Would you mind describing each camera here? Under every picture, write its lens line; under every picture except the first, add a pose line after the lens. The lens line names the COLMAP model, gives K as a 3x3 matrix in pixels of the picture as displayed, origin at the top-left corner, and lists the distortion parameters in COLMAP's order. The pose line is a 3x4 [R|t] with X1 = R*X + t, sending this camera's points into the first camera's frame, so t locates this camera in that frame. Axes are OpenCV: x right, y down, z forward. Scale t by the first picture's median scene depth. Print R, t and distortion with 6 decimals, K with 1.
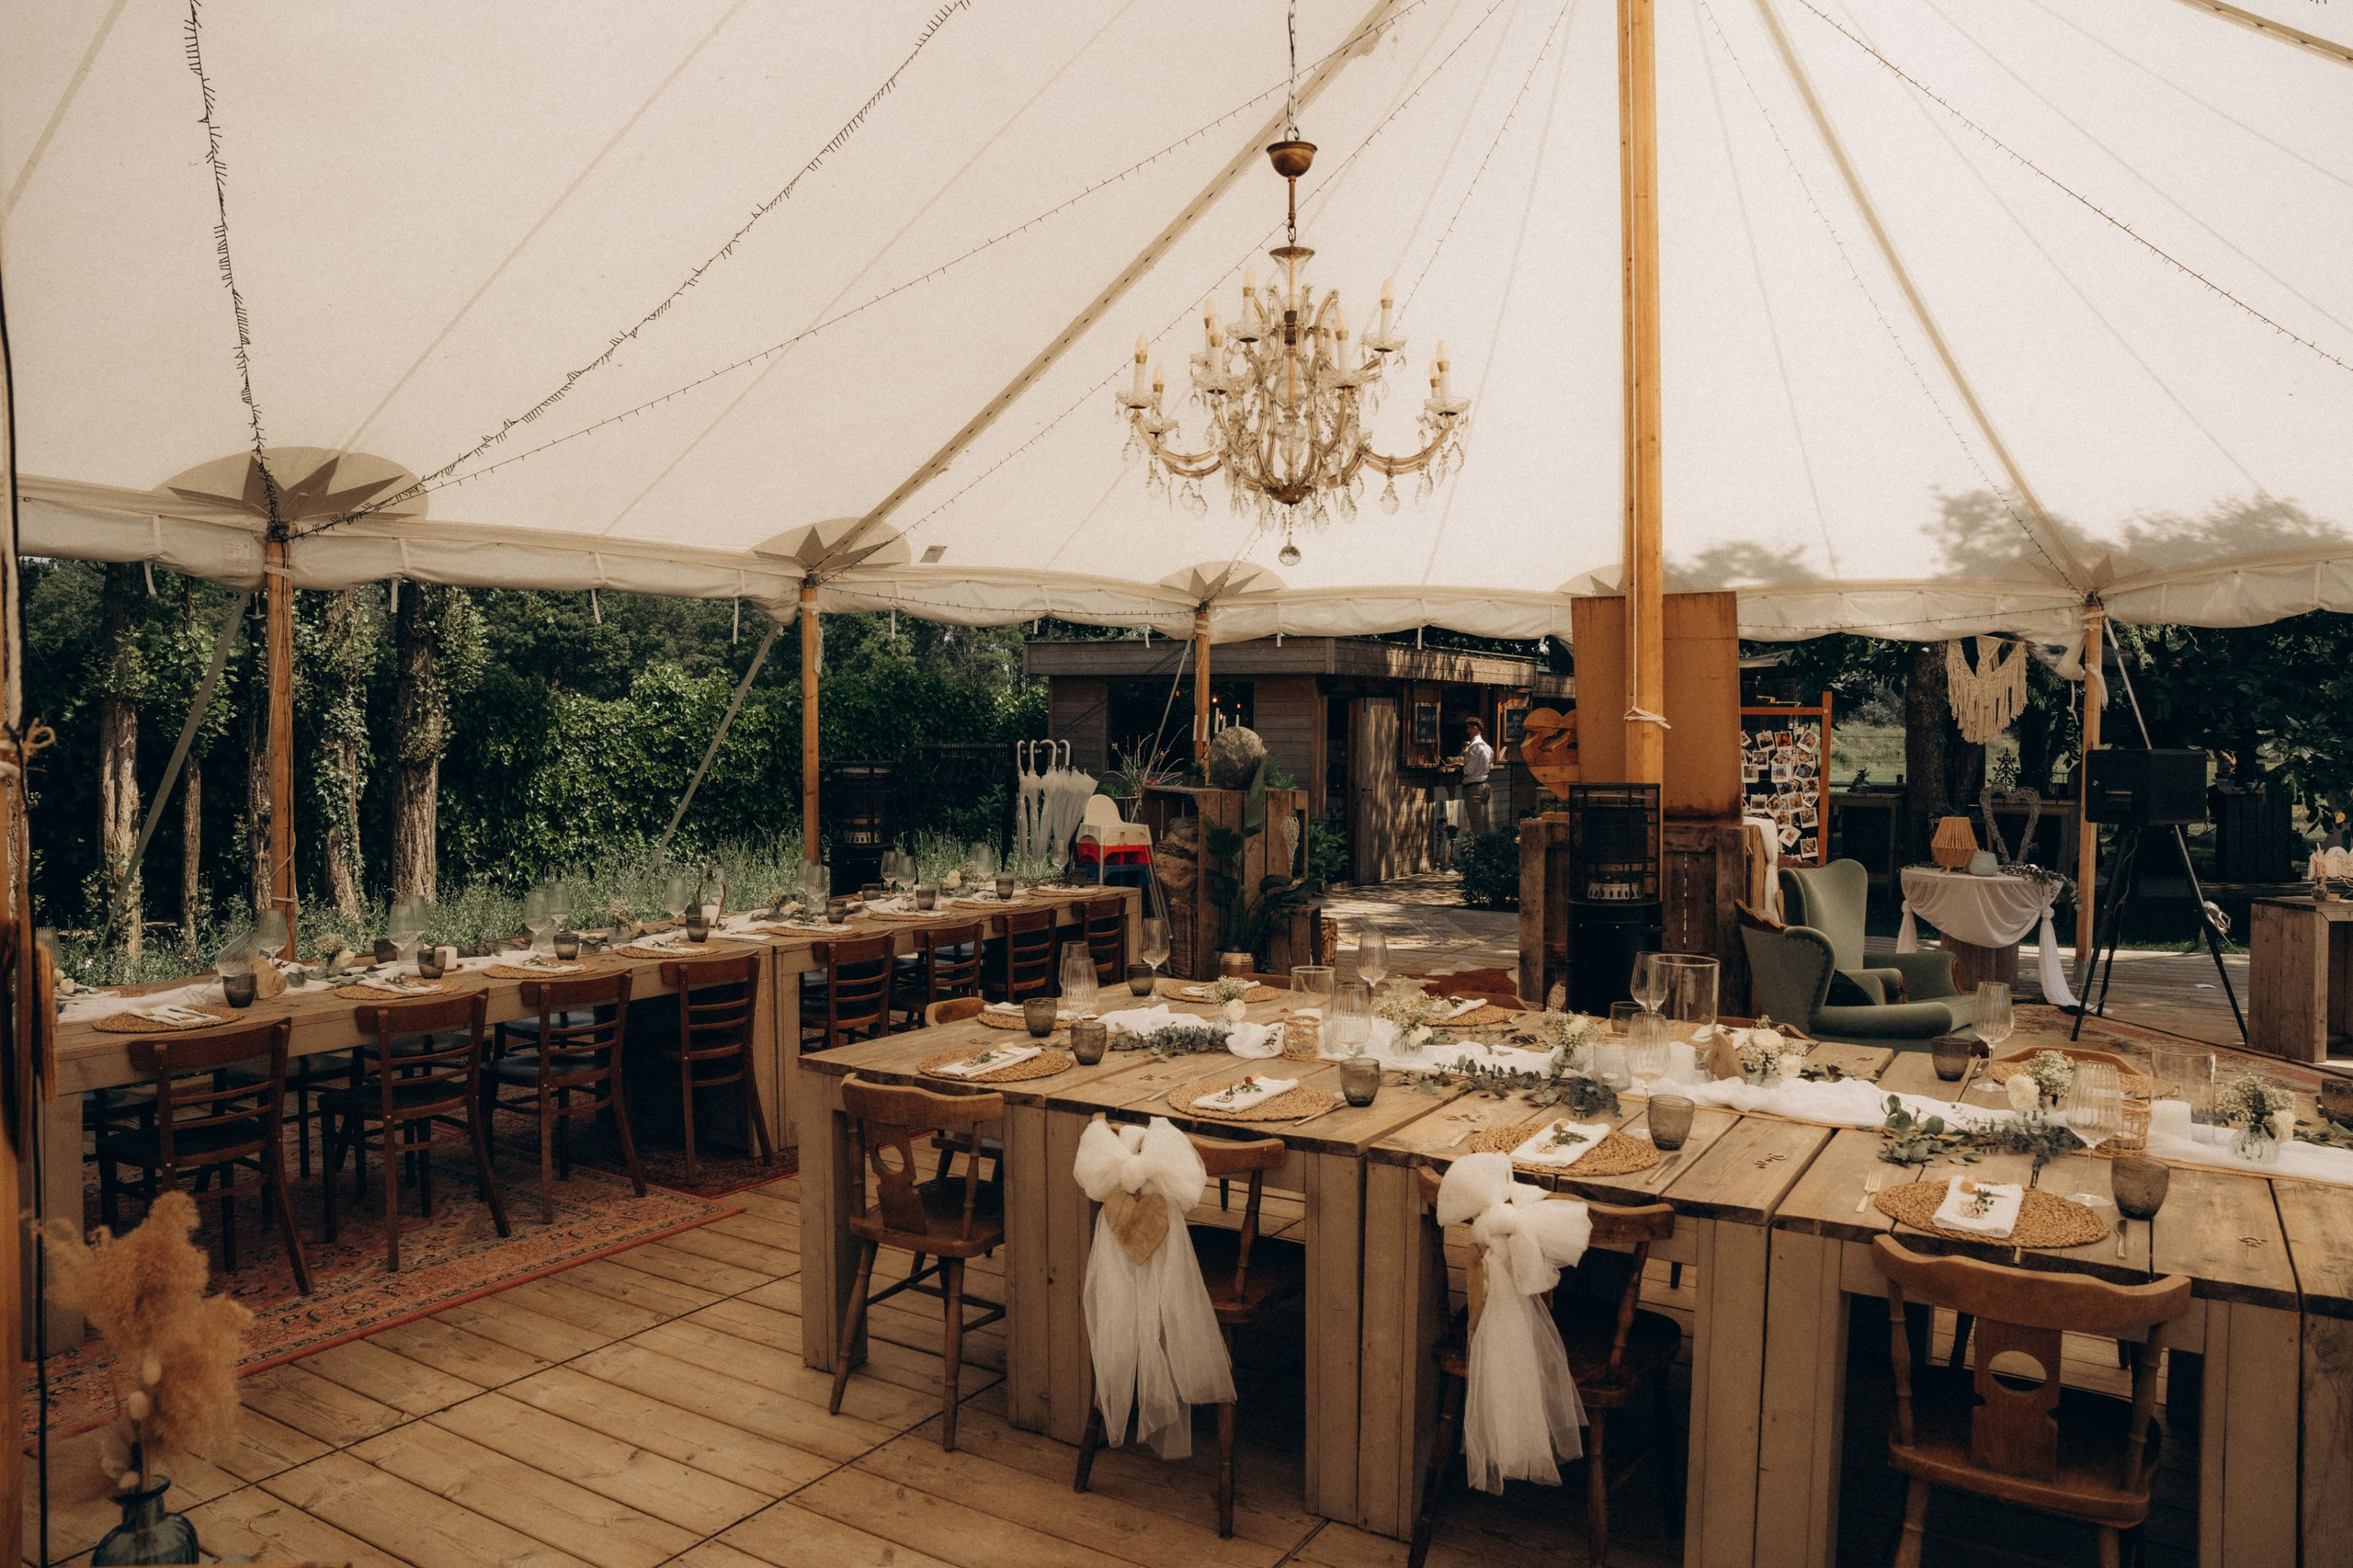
lens RADIAL K [[1474.0, 0, 1175.9], [0, 1474.0, 803.3], [0, 0, 1]] dist [-0.061278, 0.003548]
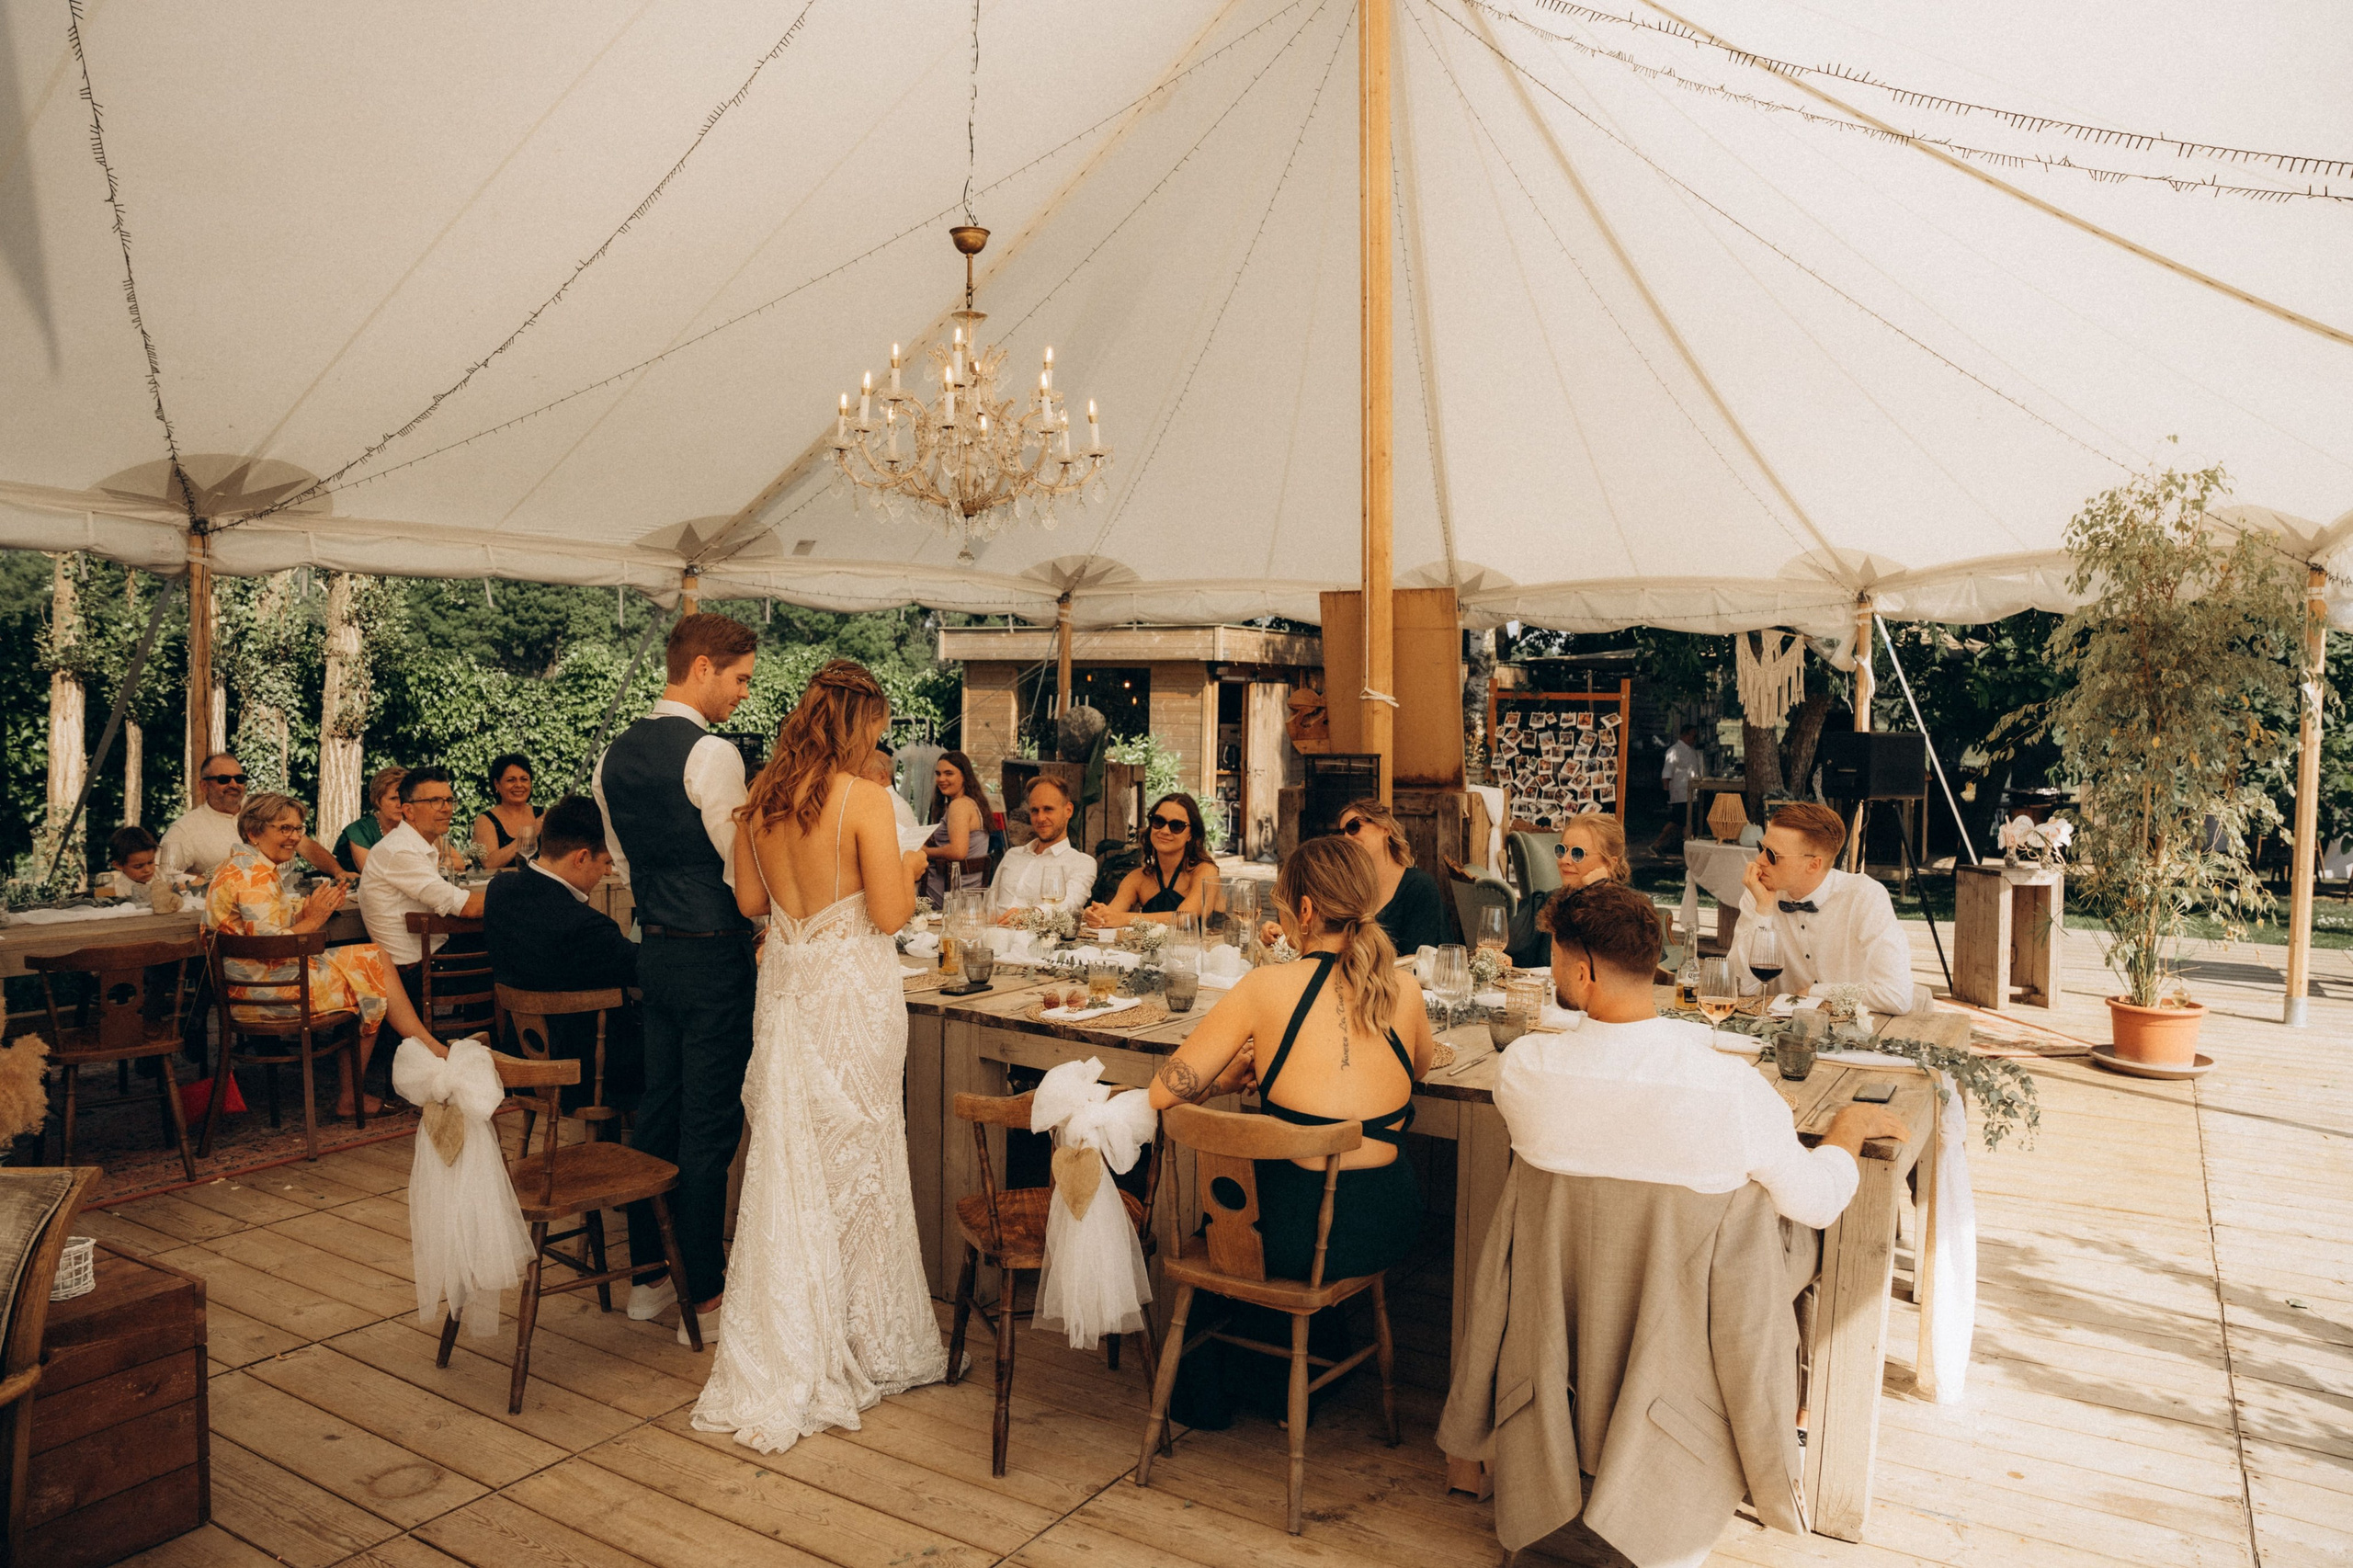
lens RADIAL K [[1474.0, 0, 1175.9], [0, 1474.0, 803.3], [0, 0, 1]] dist [-0.061278, 0.003548]
pose [[0.999923, 0.009601, 0.007868, 0.150705], [-0.009668, 0.999917, 0.008468, 0.016206], [-0.007786, -0.008544, 0.999933, -0.153664]]
